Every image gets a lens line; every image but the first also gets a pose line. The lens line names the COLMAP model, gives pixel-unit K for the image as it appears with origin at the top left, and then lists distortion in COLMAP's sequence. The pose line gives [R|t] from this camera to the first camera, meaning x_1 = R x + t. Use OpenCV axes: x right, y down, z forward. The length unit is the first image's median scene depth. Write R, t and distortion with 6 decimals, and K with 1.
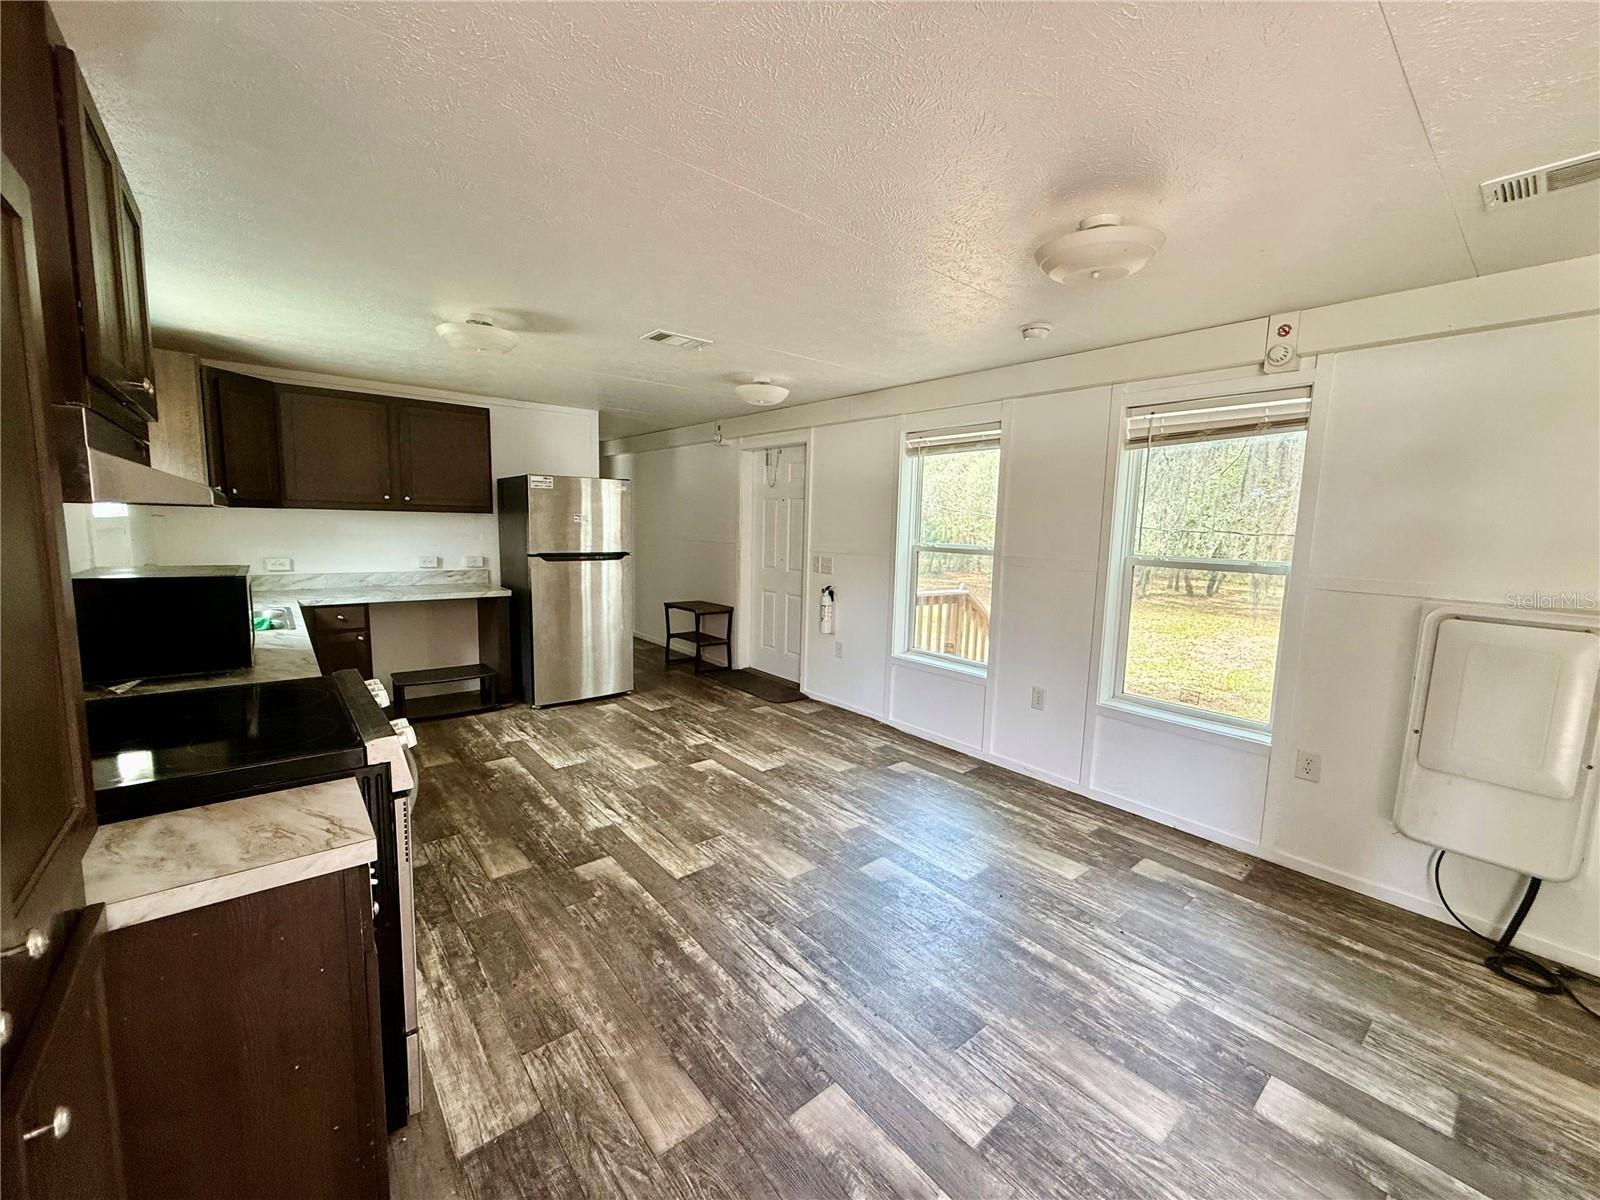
lens RADIAL K [[643.4, 0, 804.5], [0, 643.4, 600.2], [0, 0, 1]] dist [0.001611, 0.000191]
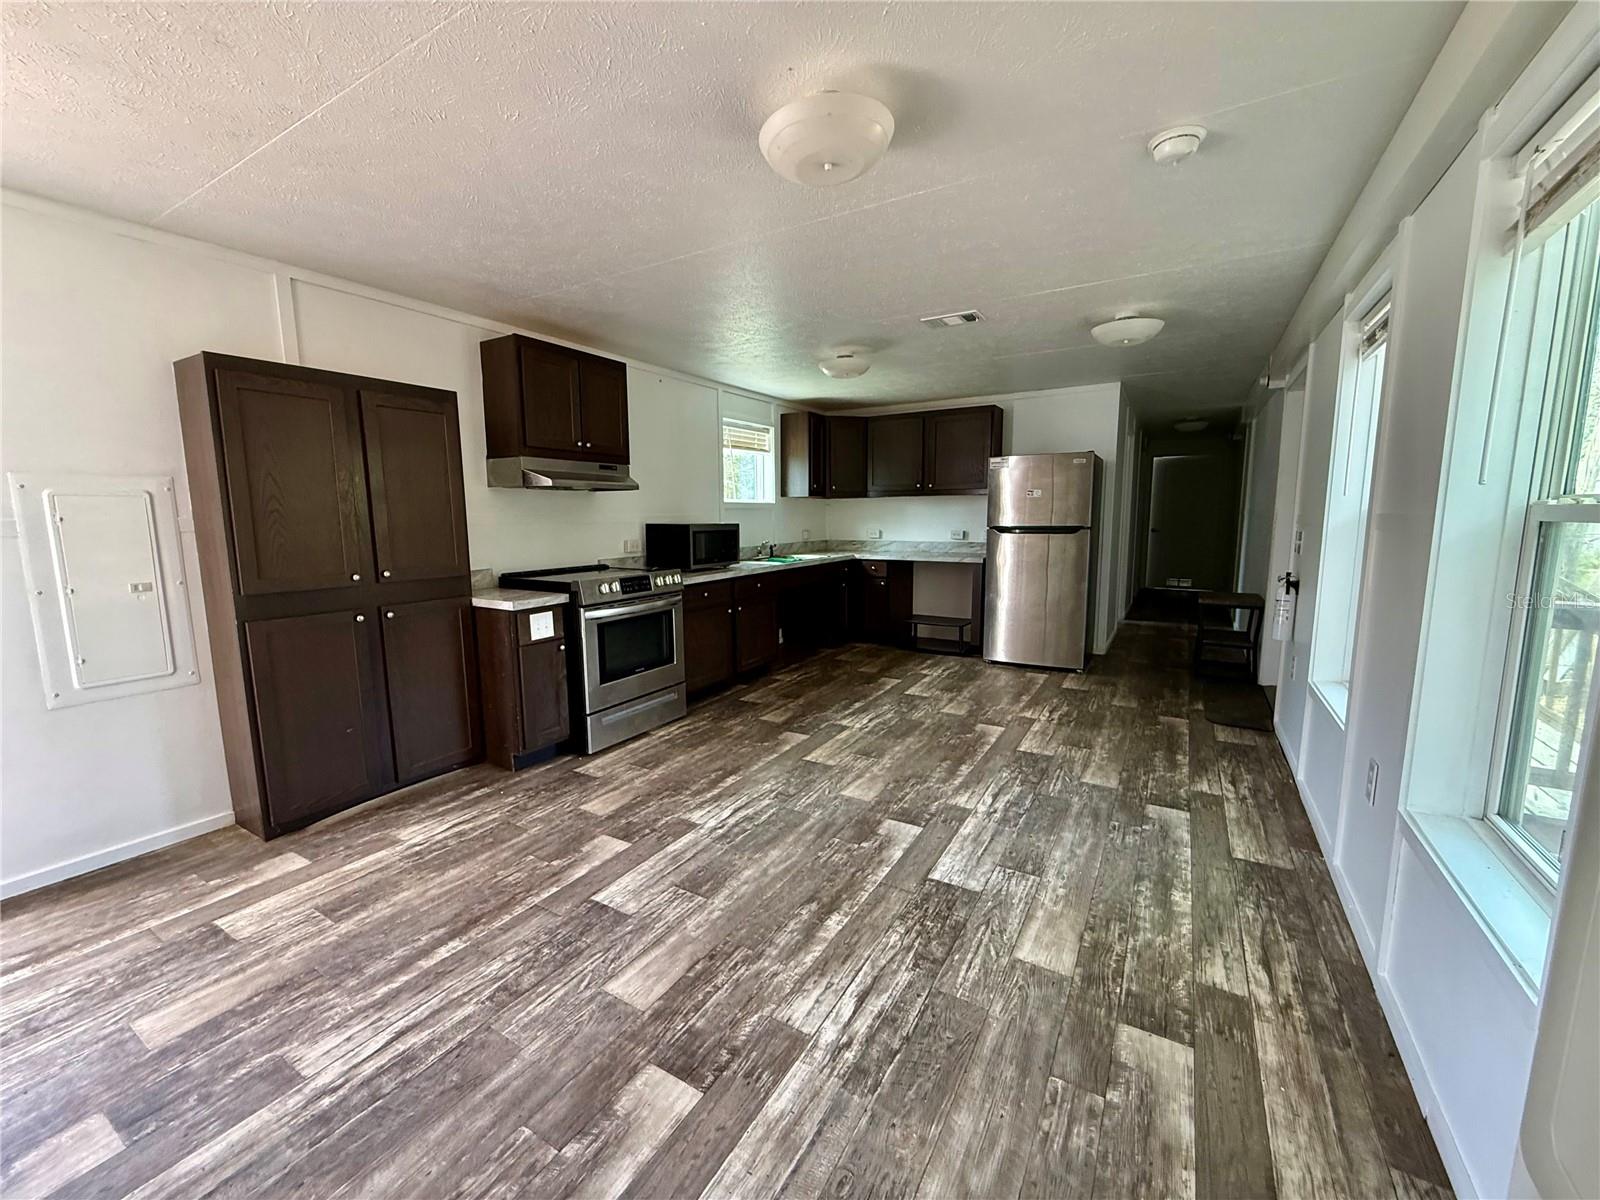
lens RADIAL K [[643.4, 0, 777.8], [0, 643.4, 586.2], [0, 0, 1]] dist [0.001611, 0.000191]
pose [[0.307114, 0.077928, -0.948477, 0.752167], [-0.098345, 0.993905, 0.049817, 0.020296], [0.946578, 0.077978, 0.312906, 0.395005]]
